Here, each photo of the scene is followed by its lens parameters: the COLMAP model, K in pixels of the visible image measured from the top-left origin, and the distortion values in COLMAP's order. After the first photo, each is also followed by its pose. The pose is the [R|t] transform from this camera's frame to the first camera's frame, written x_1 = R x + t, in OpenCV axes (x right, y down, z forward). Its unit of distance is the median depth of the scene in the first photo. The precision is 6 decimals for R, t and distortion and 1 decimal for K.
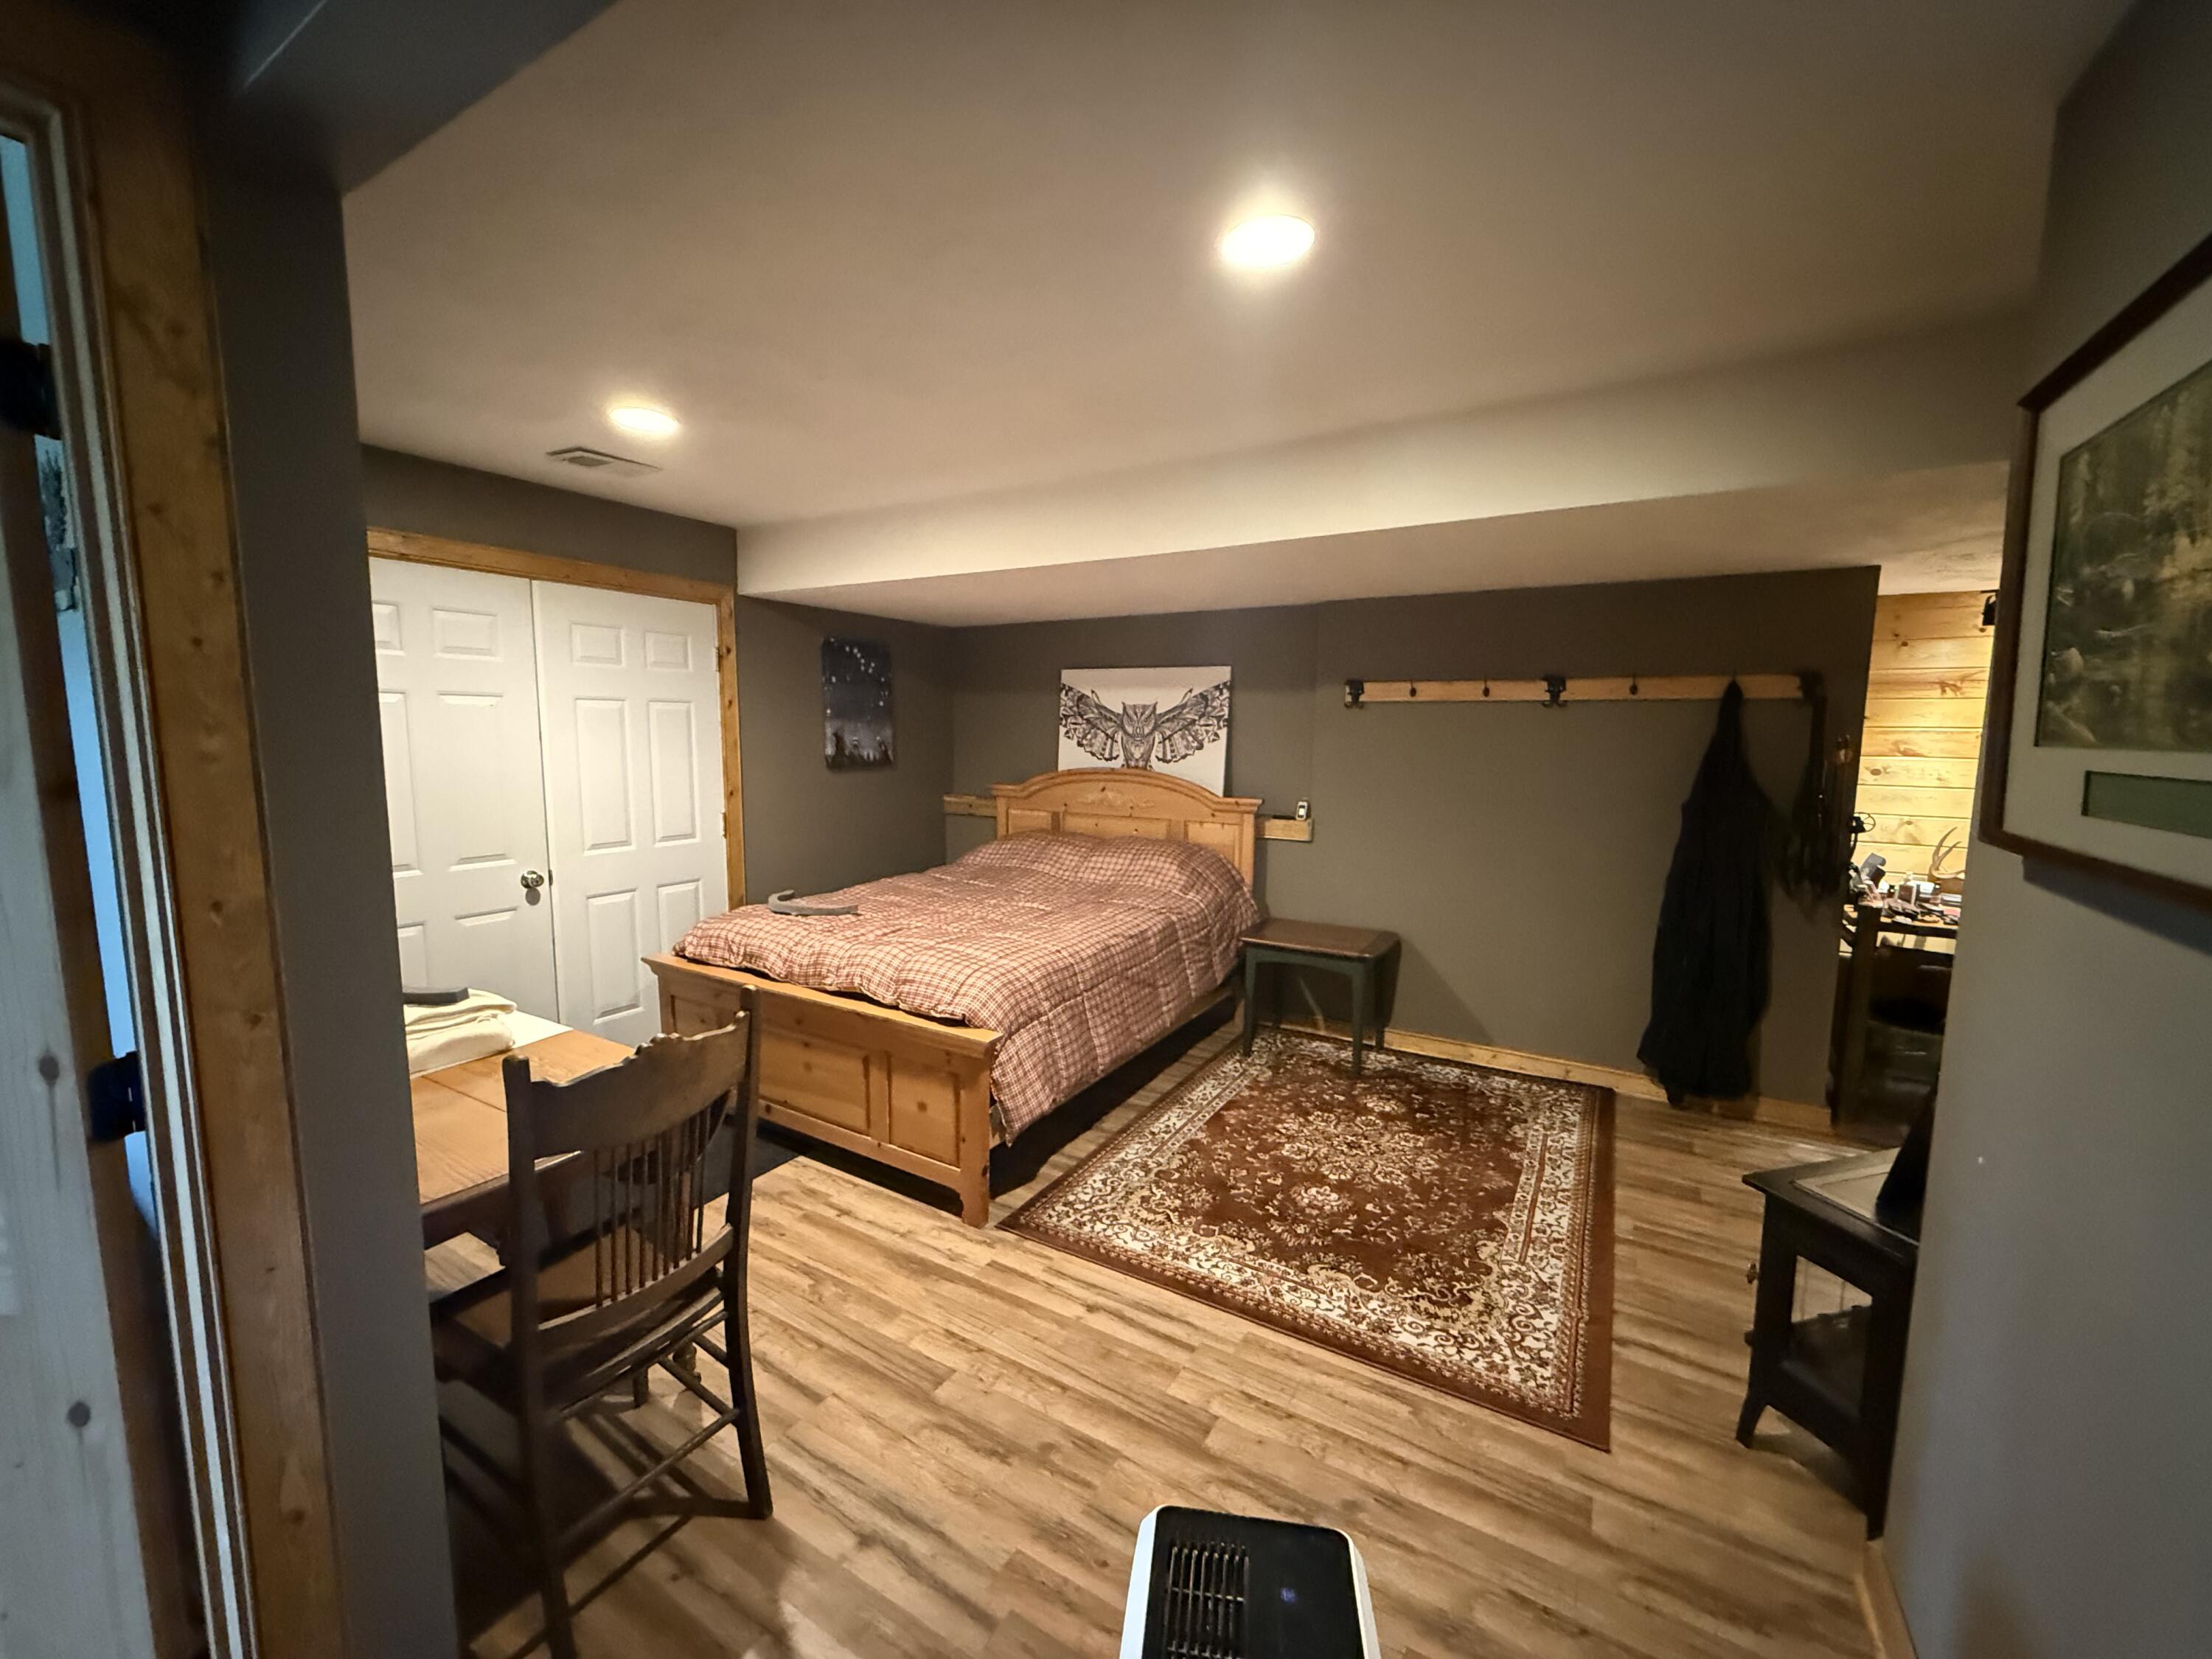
lens RADIAL K [[878.9, 0, 1095.4], [0, 878.9, 827.1], [0, 0, 1]] dist [0.000732, -0.000191]
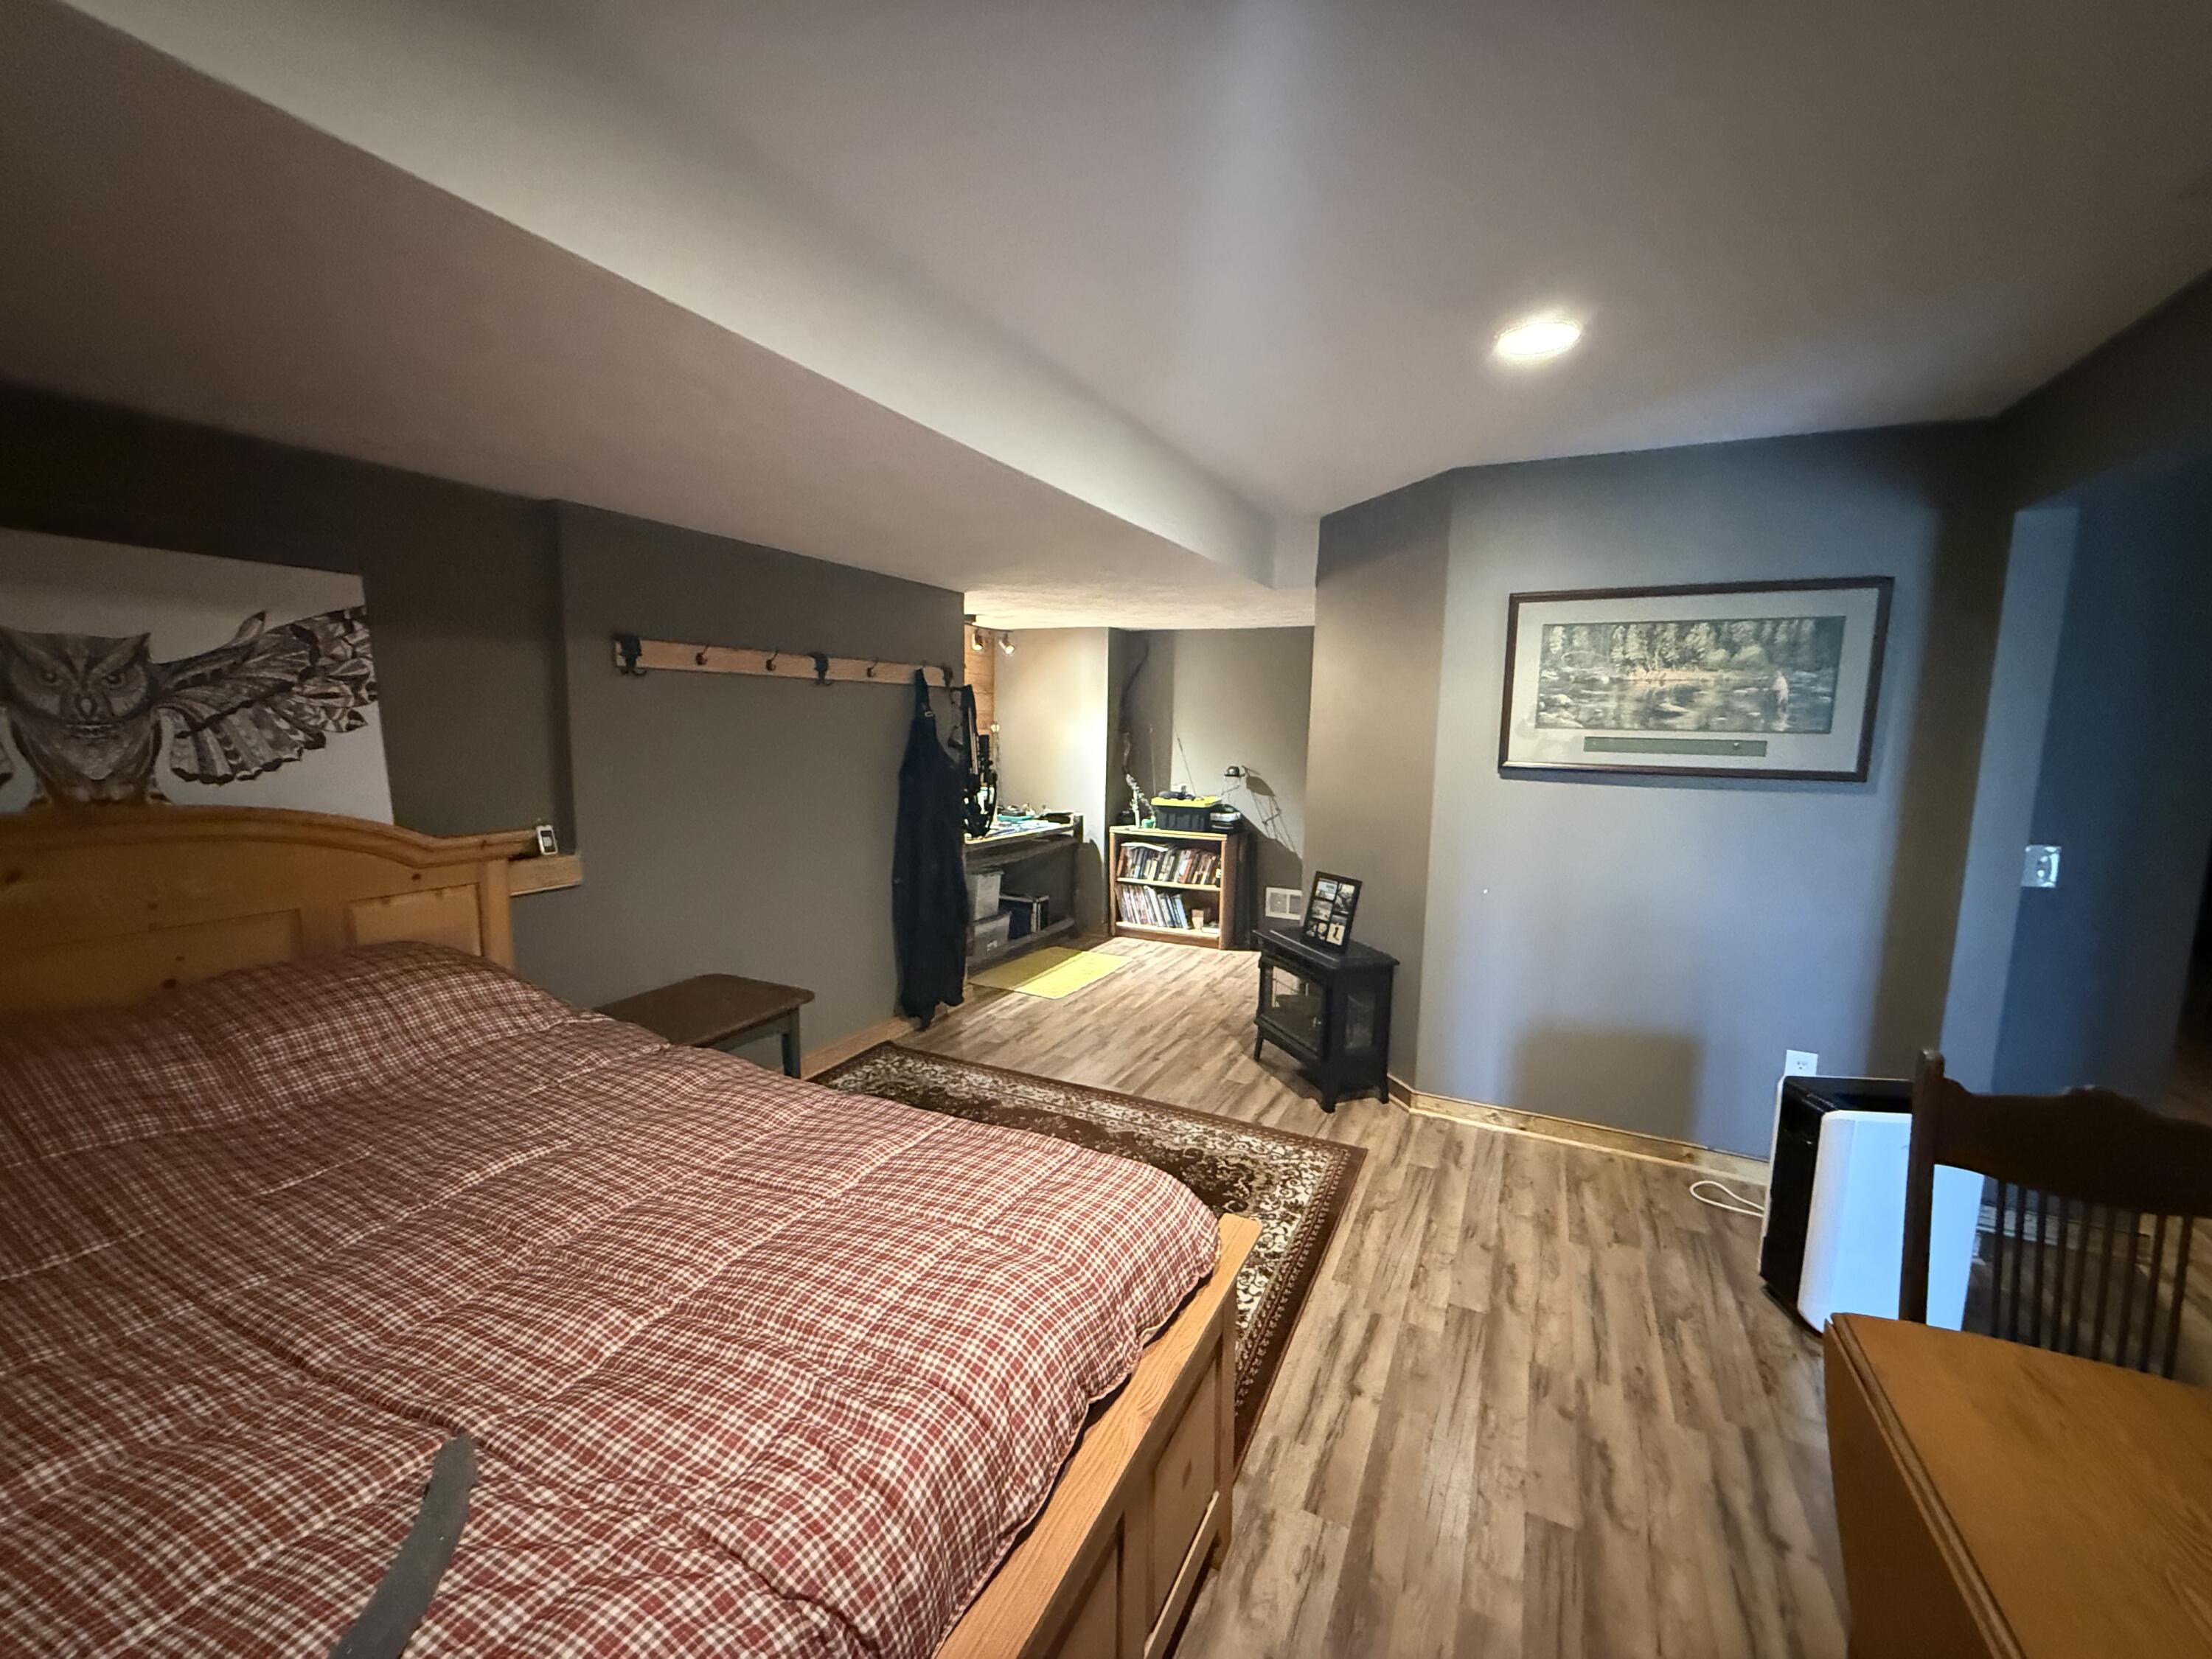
lens RADIAL K [[878.9, 0, 1116.2], [0, 878.9, 825.8], [0, 0, 1]] dist [0.000732, -0.000191]
pose [[-0.088181, -0.133544, 0.987112, -0.580681], [0.093455, 0.985492, 0.141674, -0.112323], [-0.991711, 0.104744, -0.074422, 0.939077]]
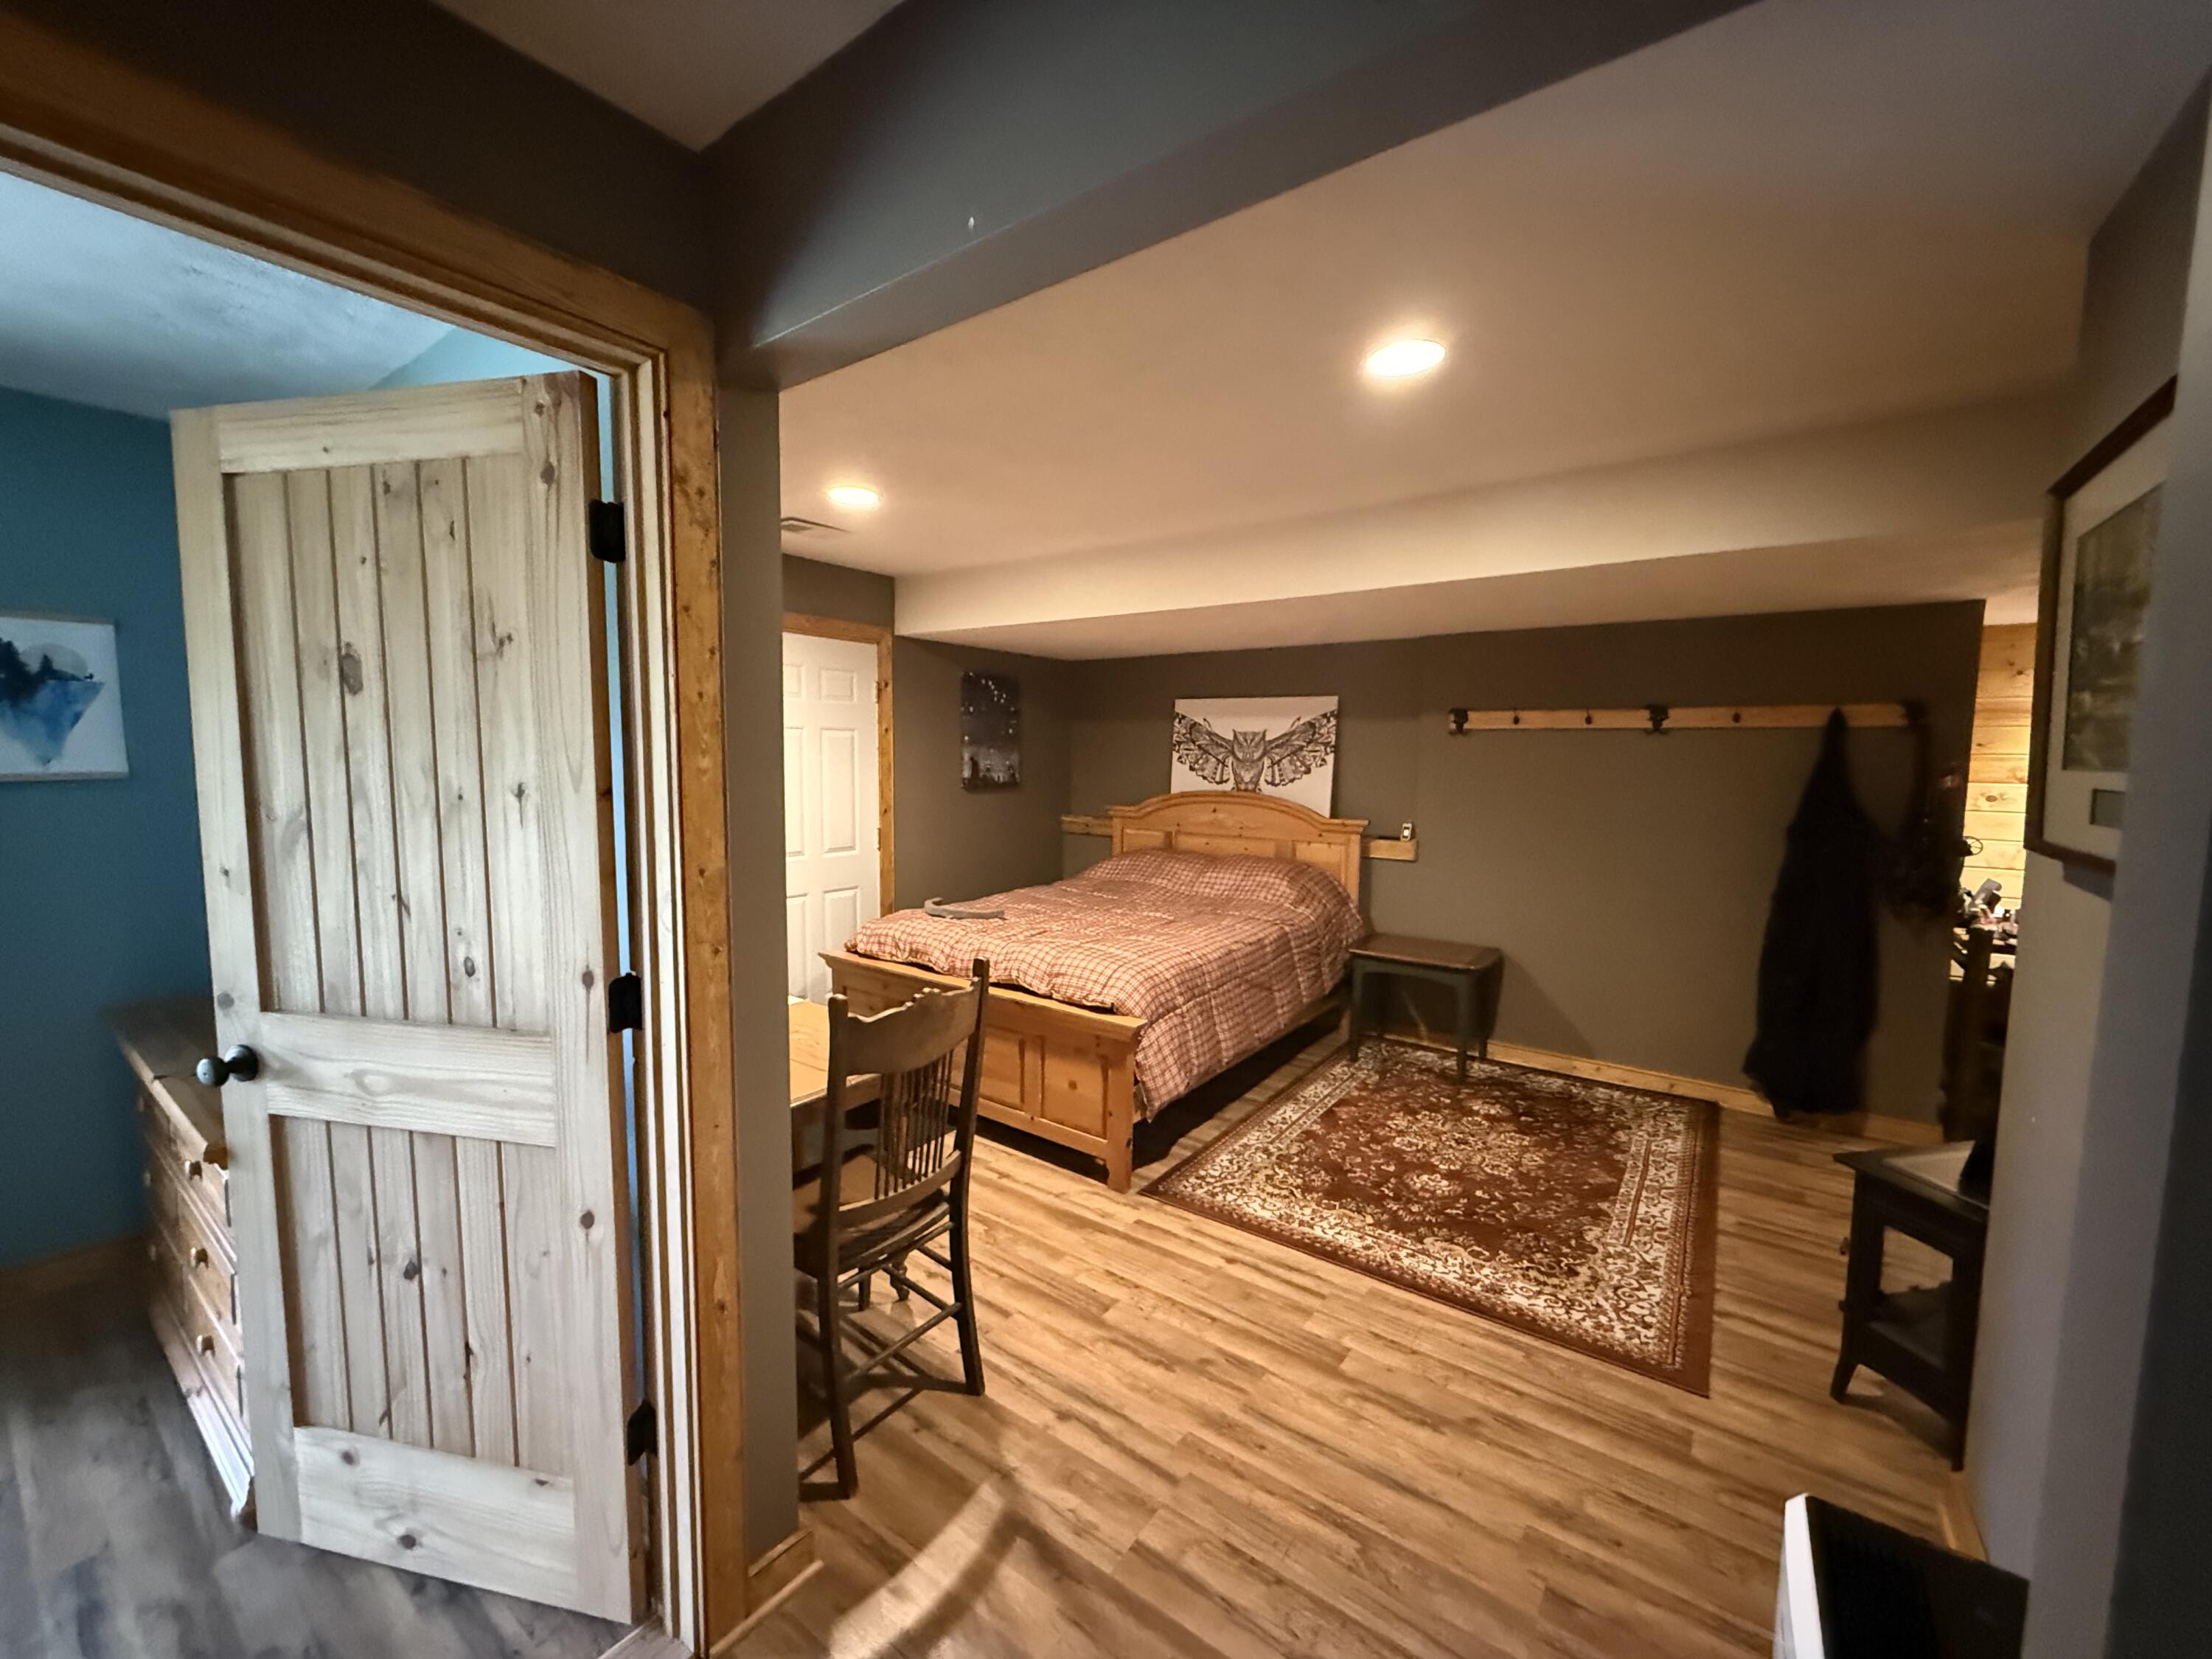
lens RADIAL K [[878.9, 0, 1096.0], [0, 878.9, 828.6], [0, 0, 1]] dist [0.000732, -0.000191]
pose [[0.995939, 0.009899, -0.089482, -0.061728], [-0.012336, 0.999567, -0.026724, 0.014790], [0.089178, 0.027720, 0.995630, -0.126432]]
